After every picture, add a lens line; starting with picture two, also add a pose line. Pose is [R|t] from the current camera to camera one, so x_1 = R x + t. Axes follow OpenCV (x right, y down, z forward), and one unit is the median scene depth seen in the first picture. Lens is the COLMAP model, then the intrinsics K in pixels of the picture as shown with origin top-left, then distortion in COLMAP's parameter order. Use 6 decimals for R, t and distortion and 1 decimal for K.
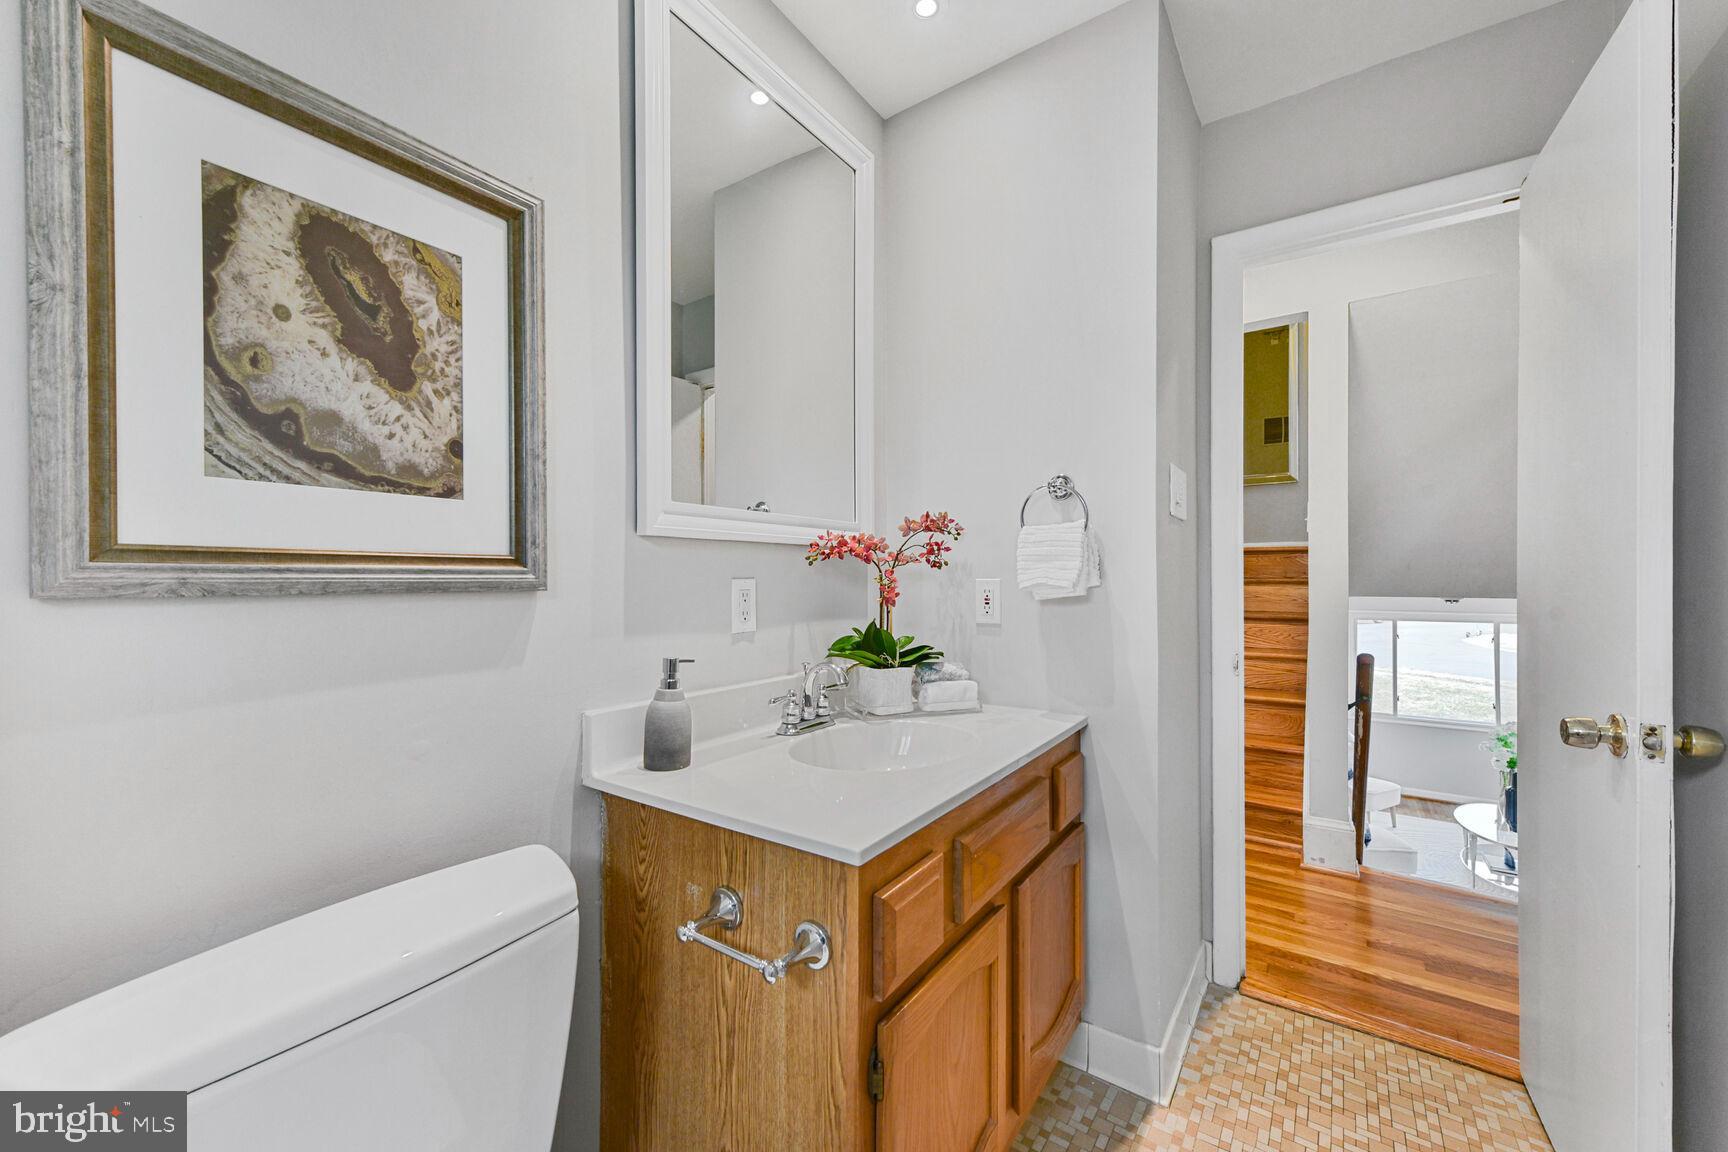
lens RADIAL K [[681.6, 0, 860.6], [0, 681.6, 576.4], [0, 0, 1]] dist [-0.010209, 0.000740]
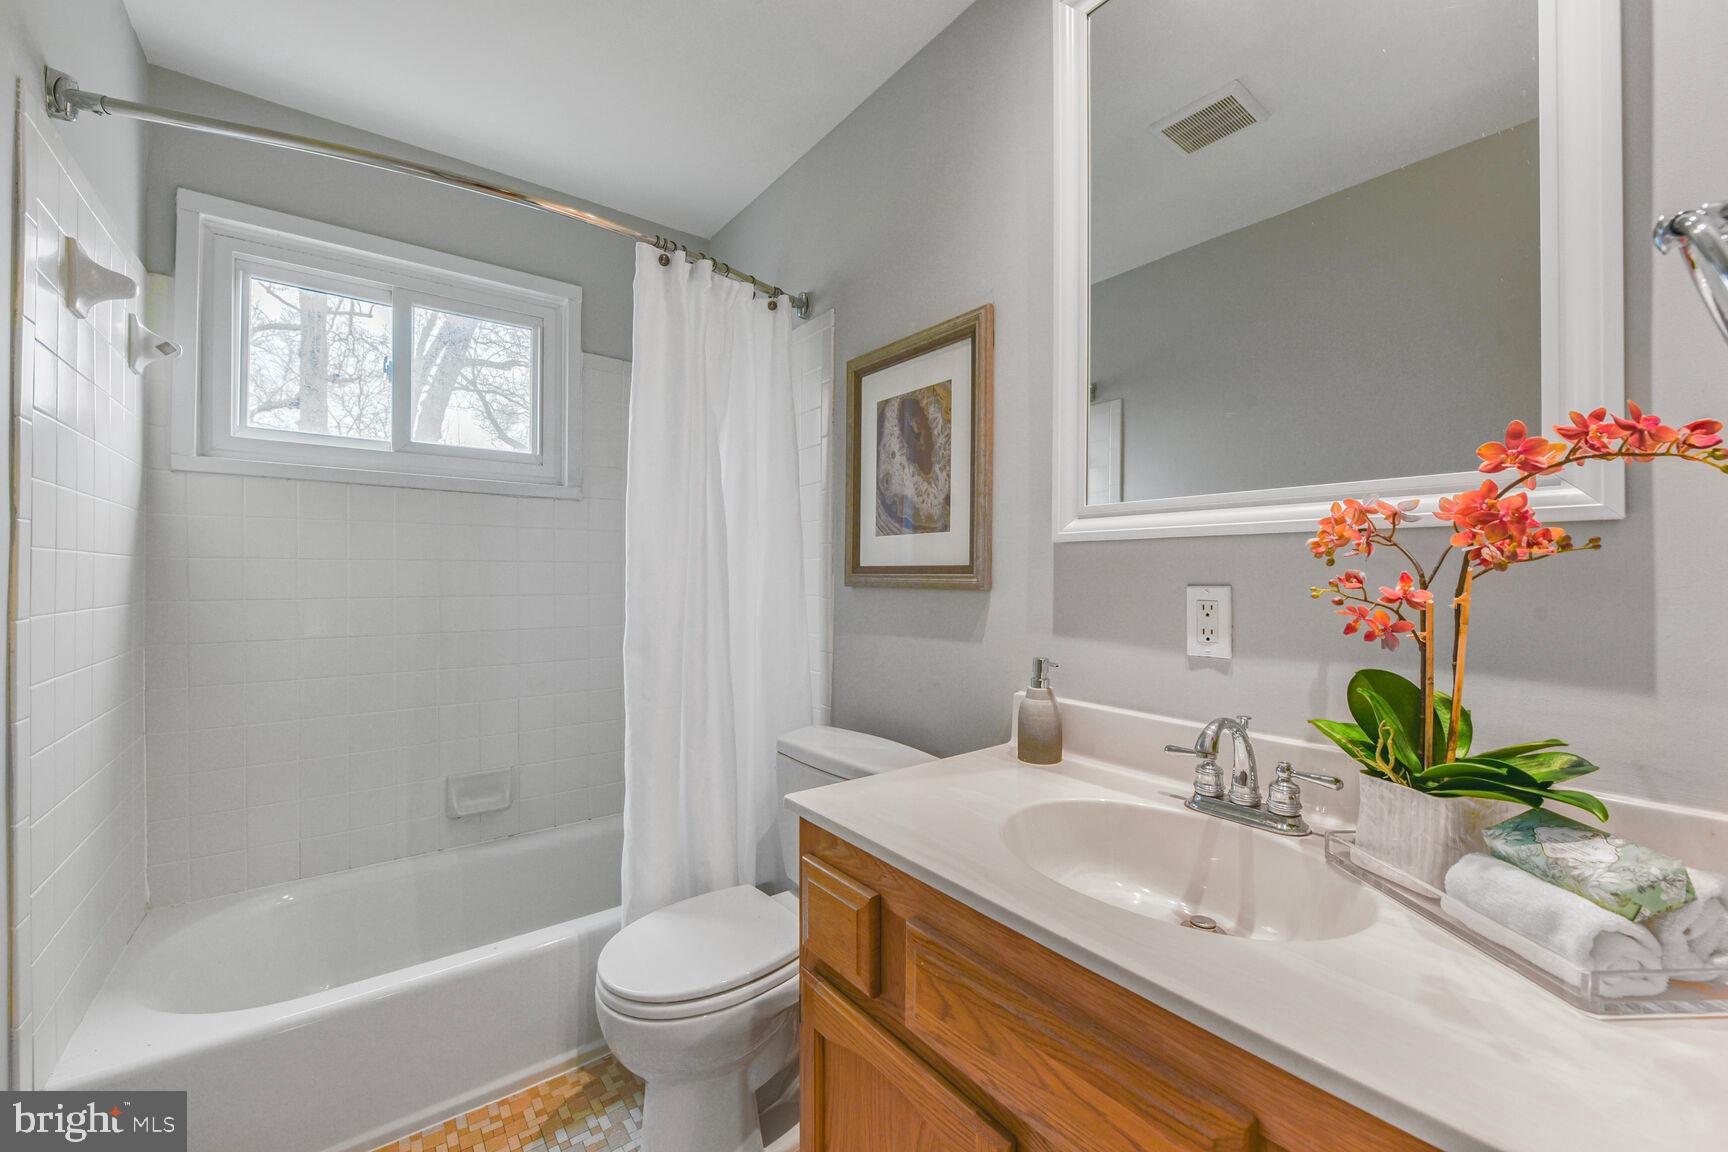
lens RADIAL K [[681.6, 0, 860.6], [0, 681.6, 576.4], [0, 0, 1]] dist [-0.010209, 0.000740]
pose [[-0.318275, -0.005619, -0.947982, 1.045990], [-0.011356, 0.999933, -0.002114, -0.002130], [0.947930, 0.010093, -0.318317, 1.380192]]
